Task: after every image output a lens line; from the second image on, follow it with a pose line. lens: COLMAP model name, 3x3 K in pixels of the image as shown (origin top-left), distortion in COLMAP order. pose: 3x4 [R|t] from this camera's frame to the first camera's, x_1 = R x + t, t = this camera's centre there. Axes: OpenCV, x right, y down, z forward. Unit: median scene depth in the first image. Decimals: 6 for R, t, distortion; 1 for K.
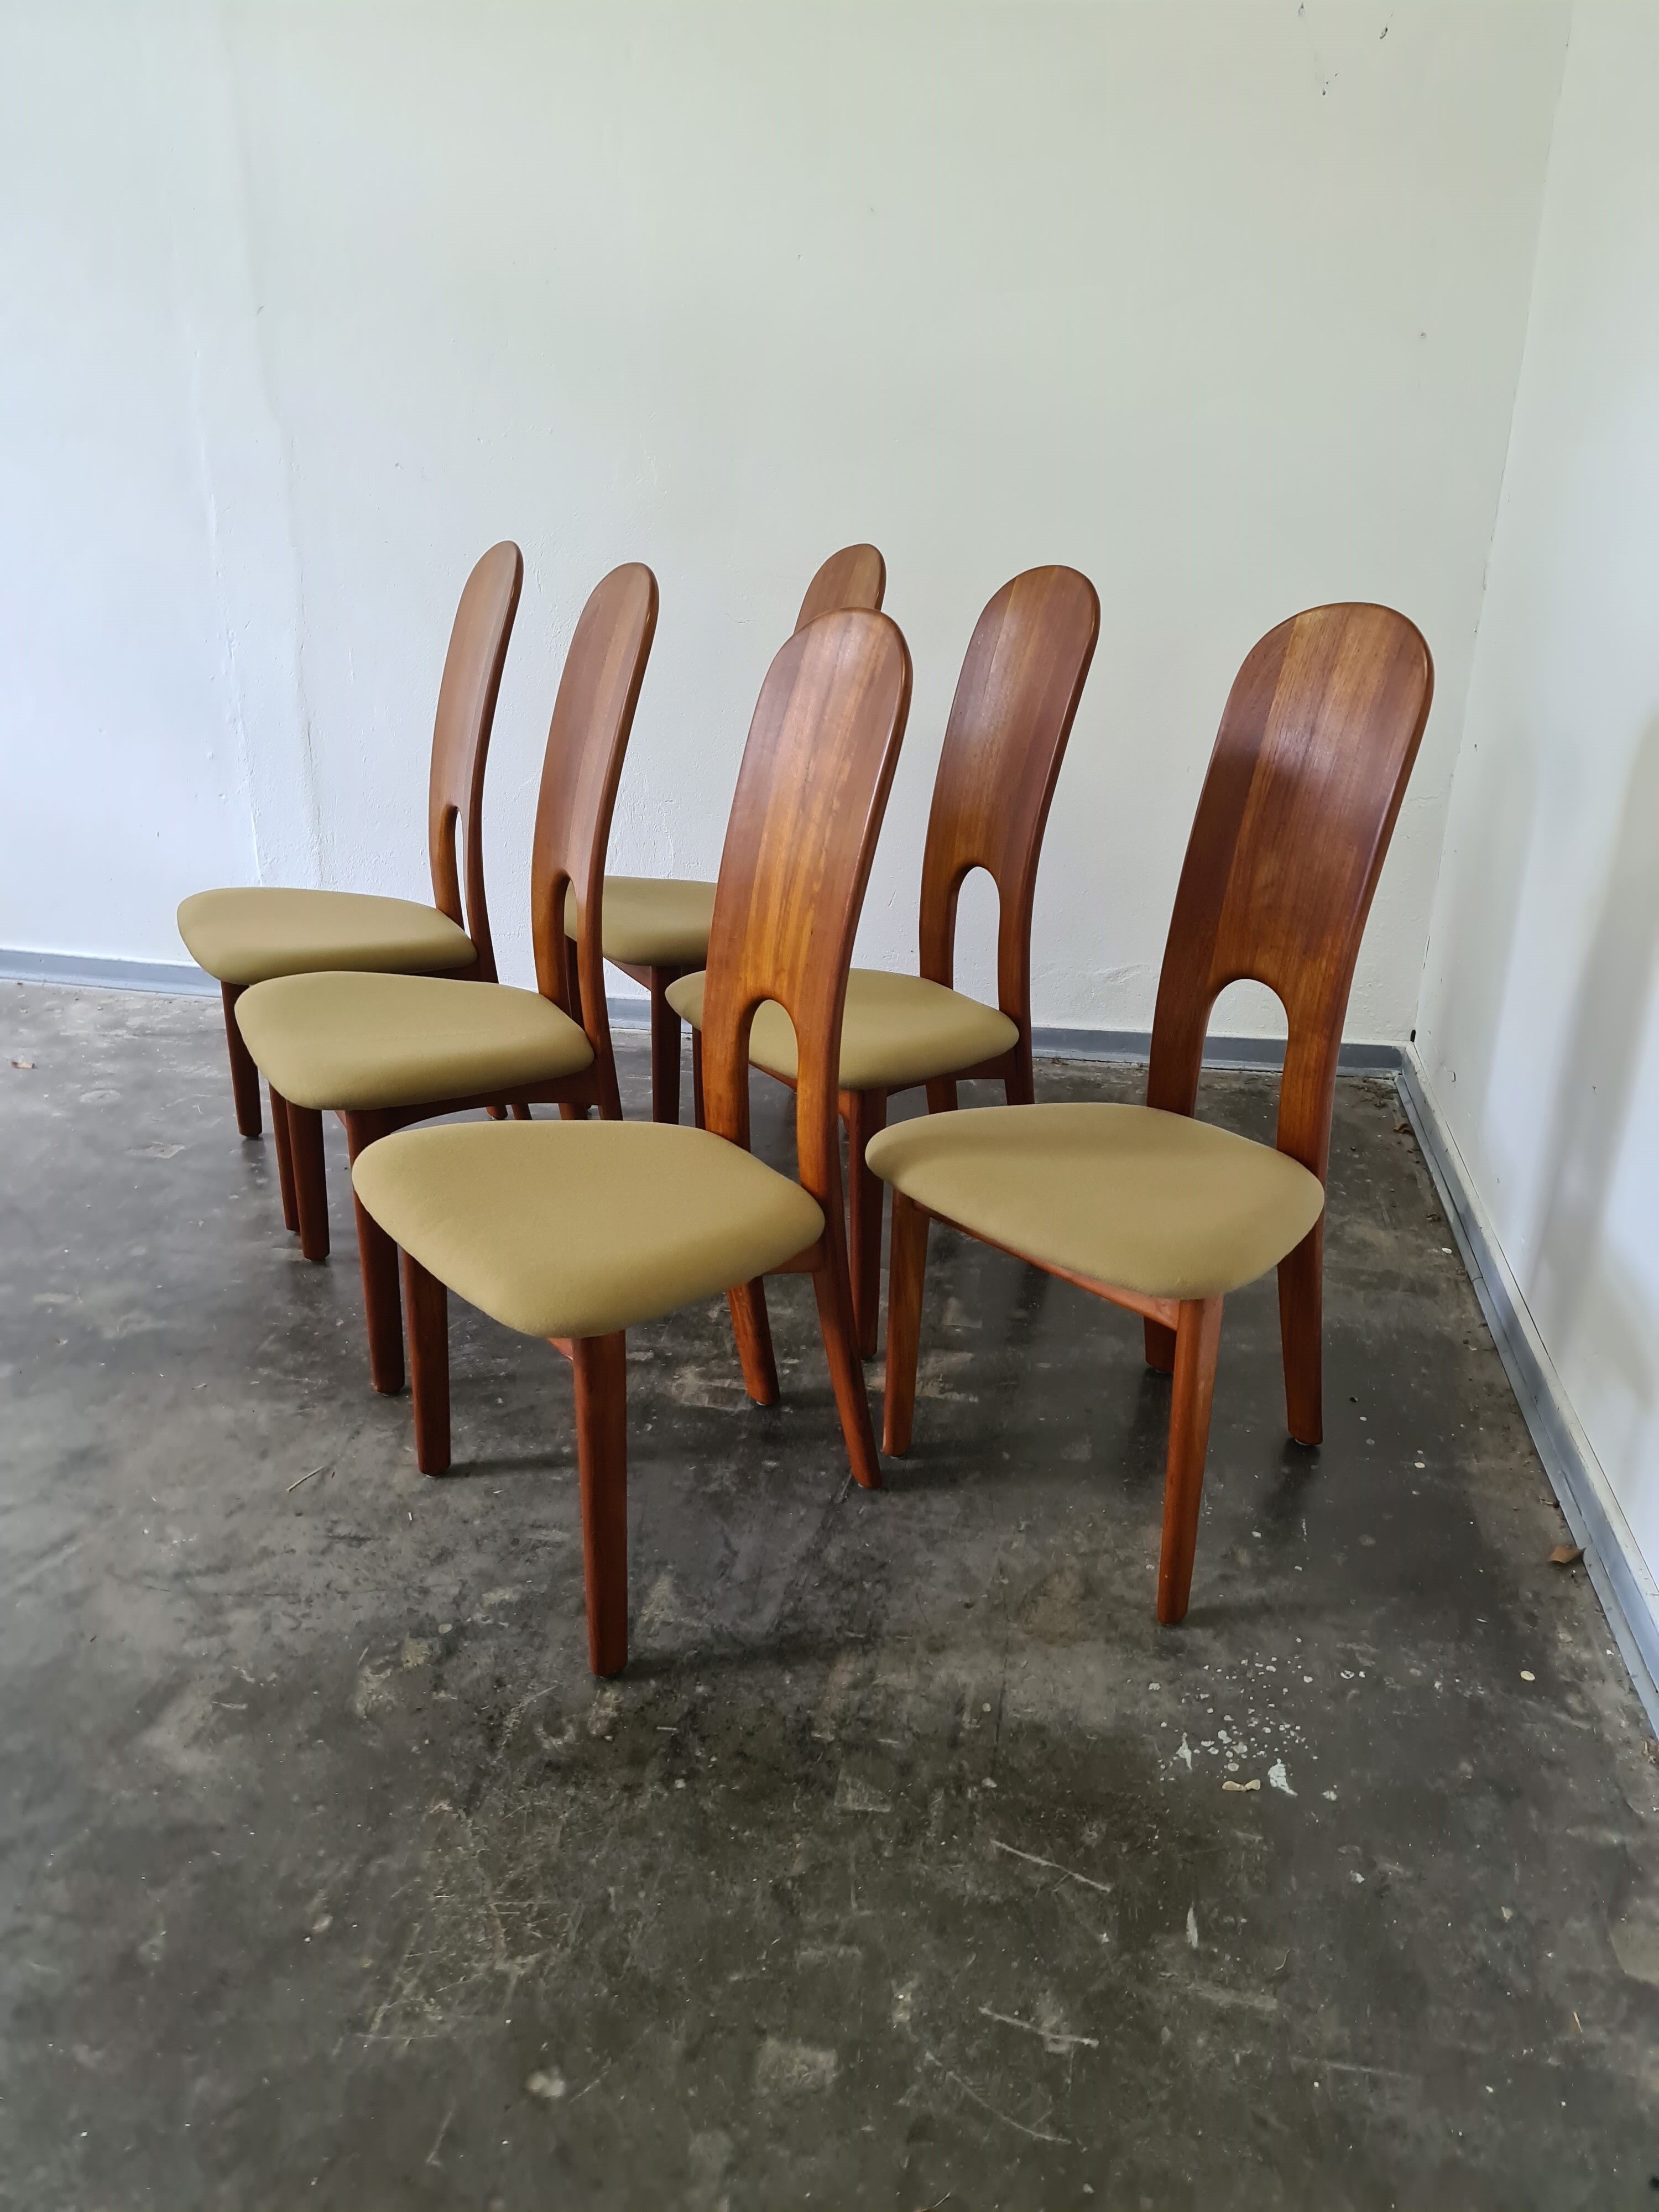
lens RADIAL K [[1605.6, 0, 867.8], [0, 1605.6, 1114.4], [0, 0, 1]] dist [0.004543, 0.081218]
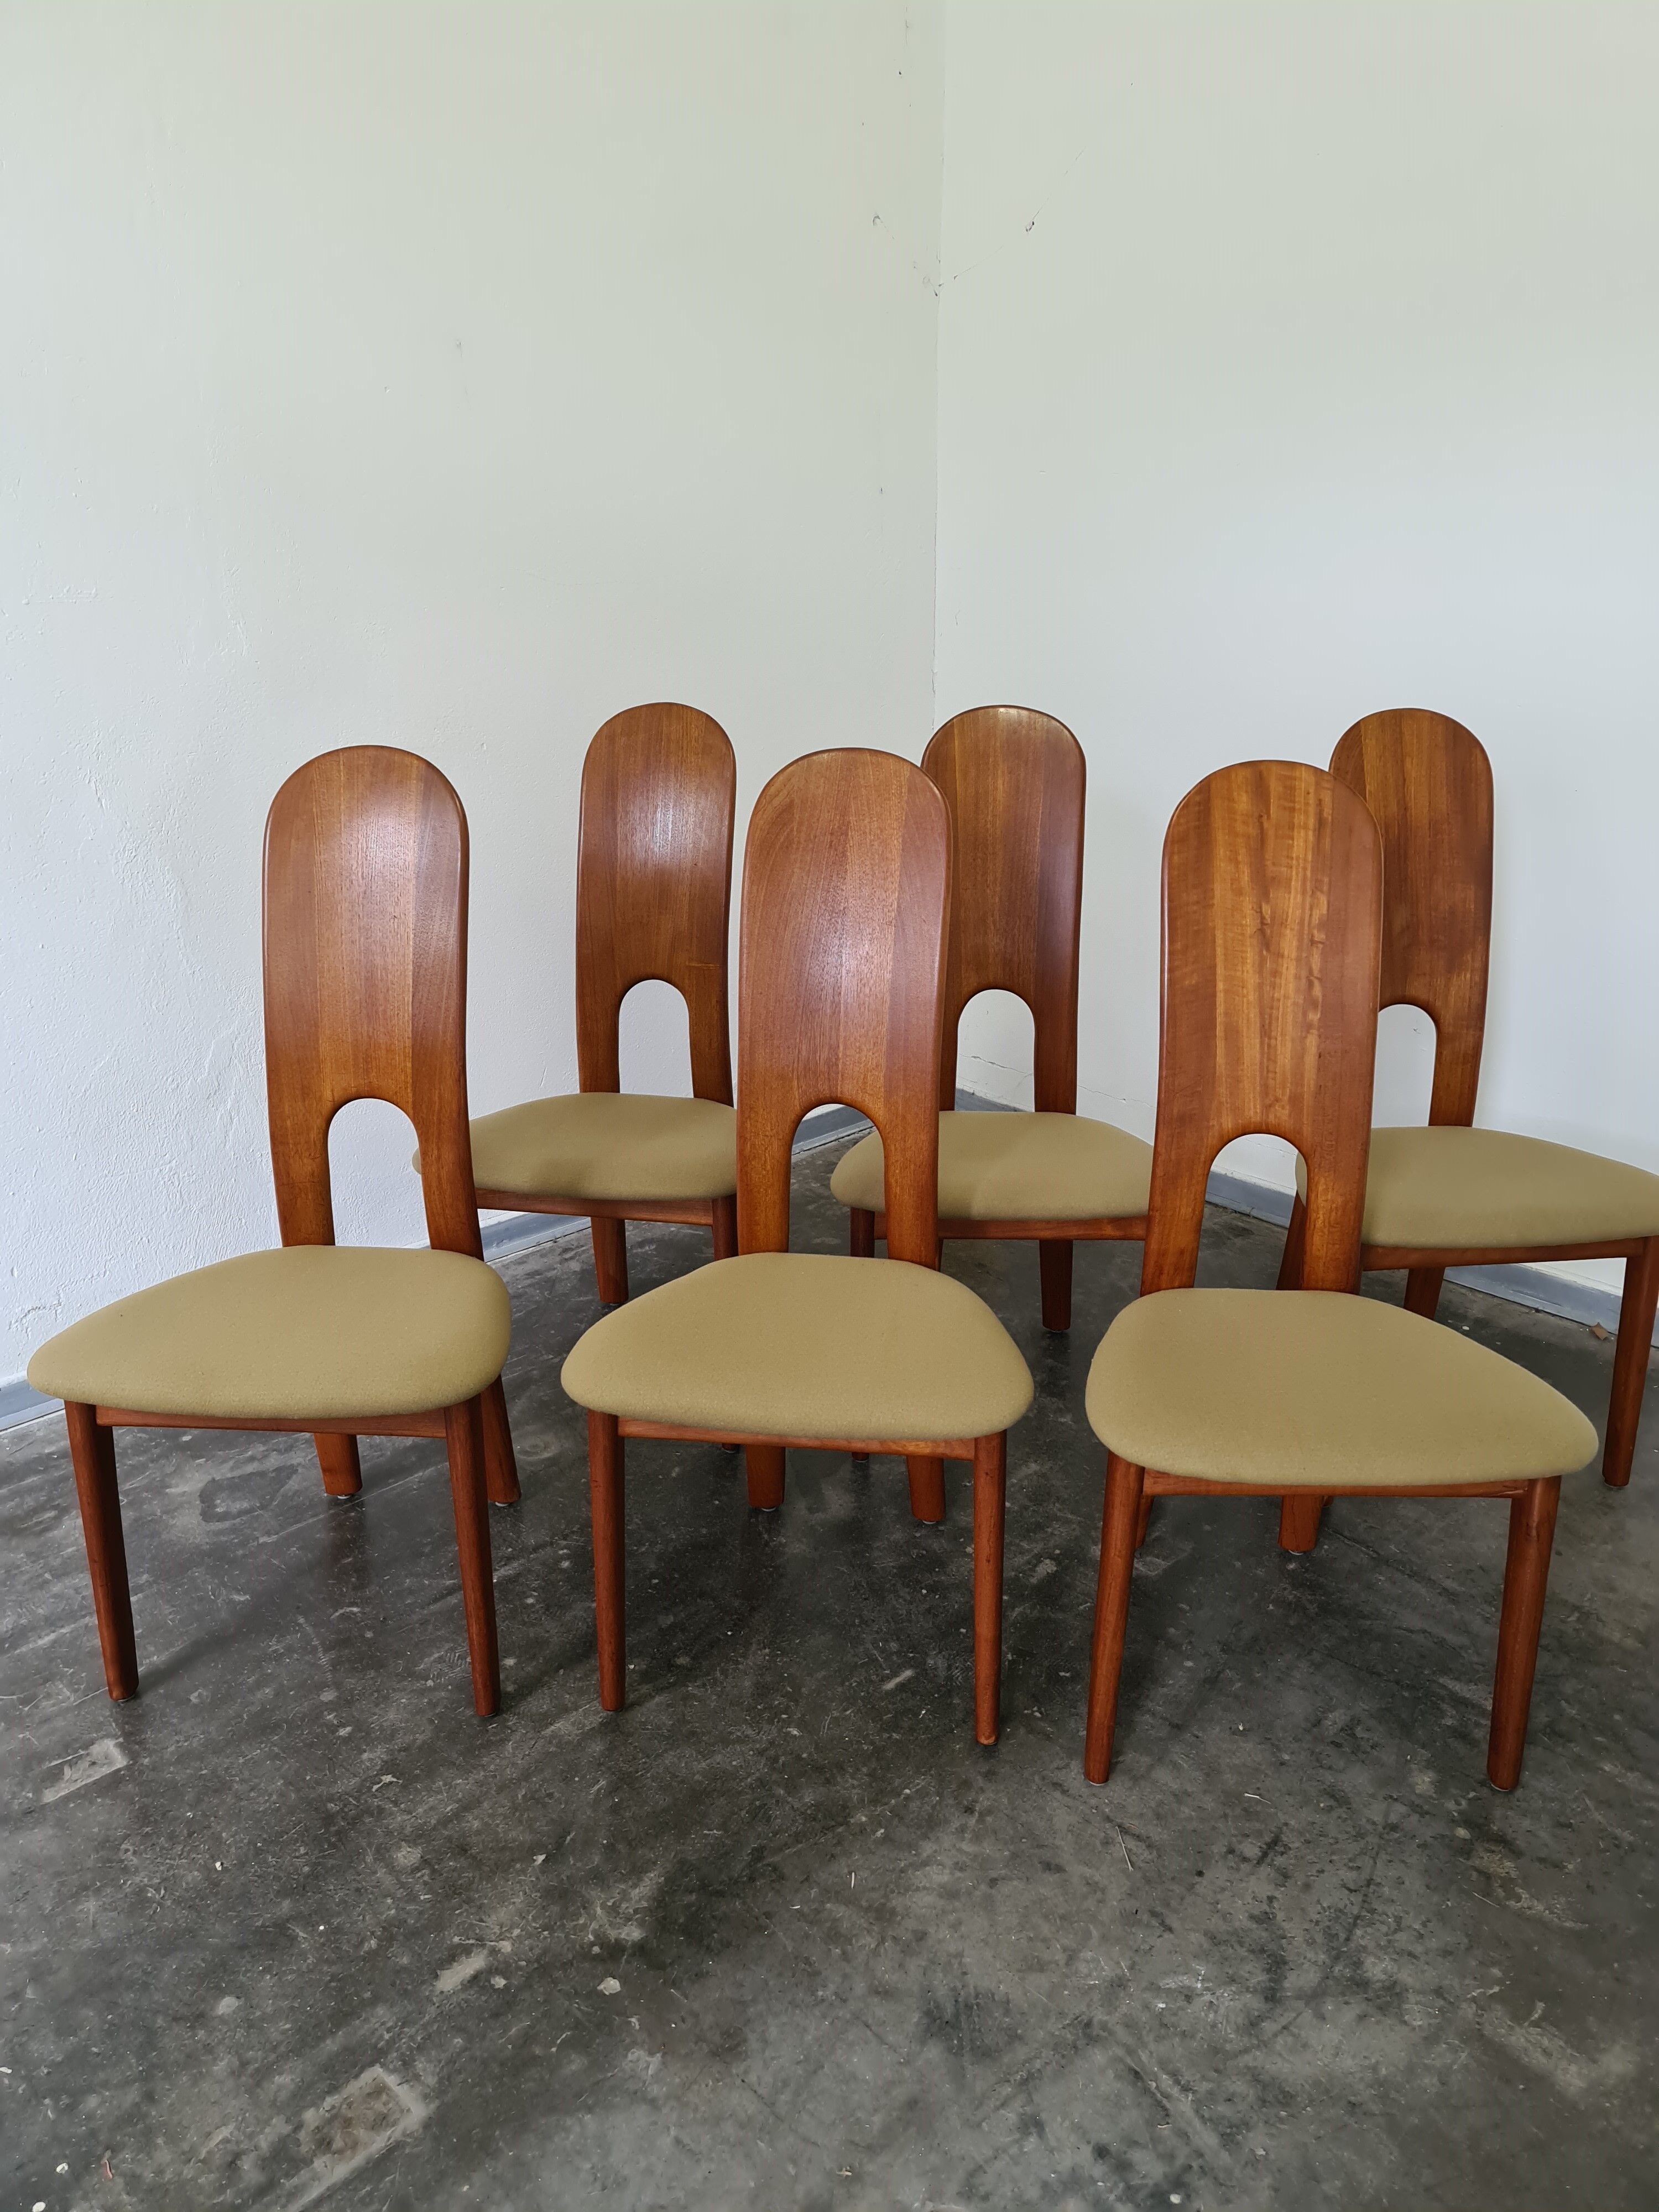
lens RADIAL K [[1587.2, 0, 829.5], [0, 1587.2, 1106.0], [0, 0, 1]] dist [0.097461, -0.091206]
pose [[0.601866, -0.285640, 0.745766, -1.024476], [0.321562, 0.941477, 0.101086, -0.289683], [-0.730996, 0.178970, 0.658494, 0.528983]]
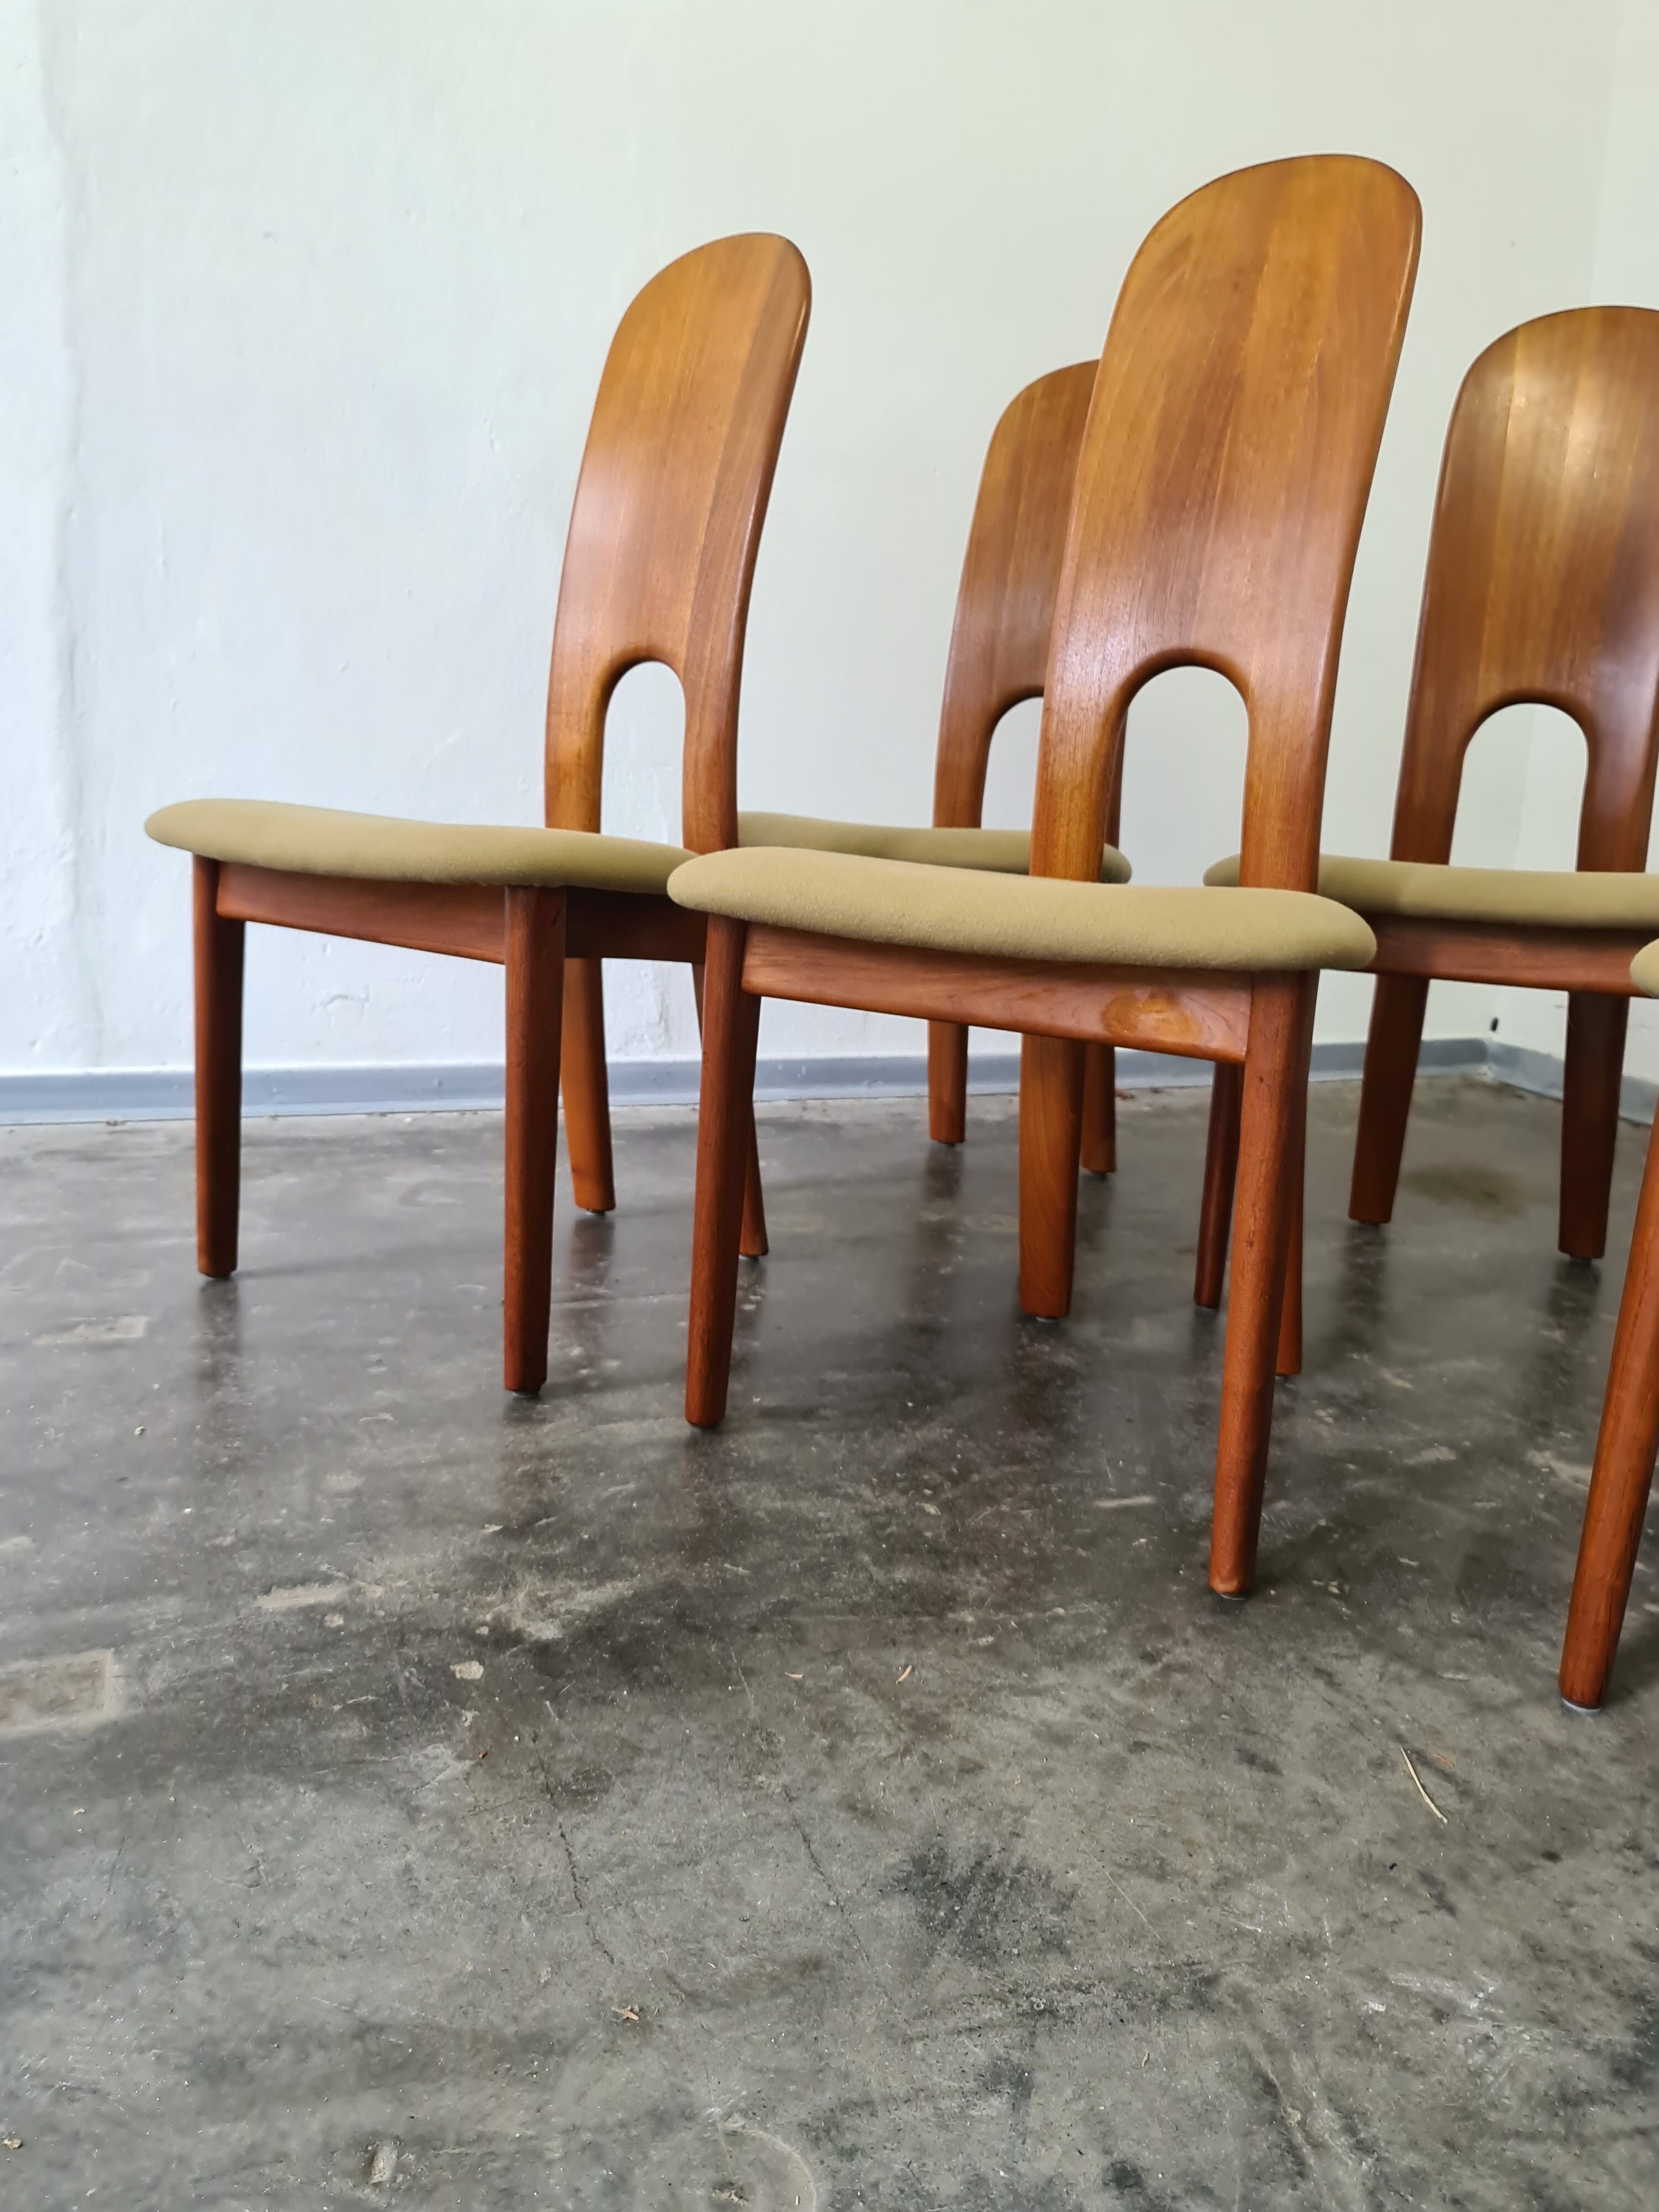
lens RADIAL K [[1613.4, 0, 803.0], [0, 1613.4, 1089.5], [0, 0, 1]] dist [0.077545, -0.082244]
pose [[0.882118, -0.080523, 0.464094, -0.741191], [0.157398, 0.979033, -0.129304, 0.076315], [-0.443952, 0.187109, 0.876297, 0.691263]]
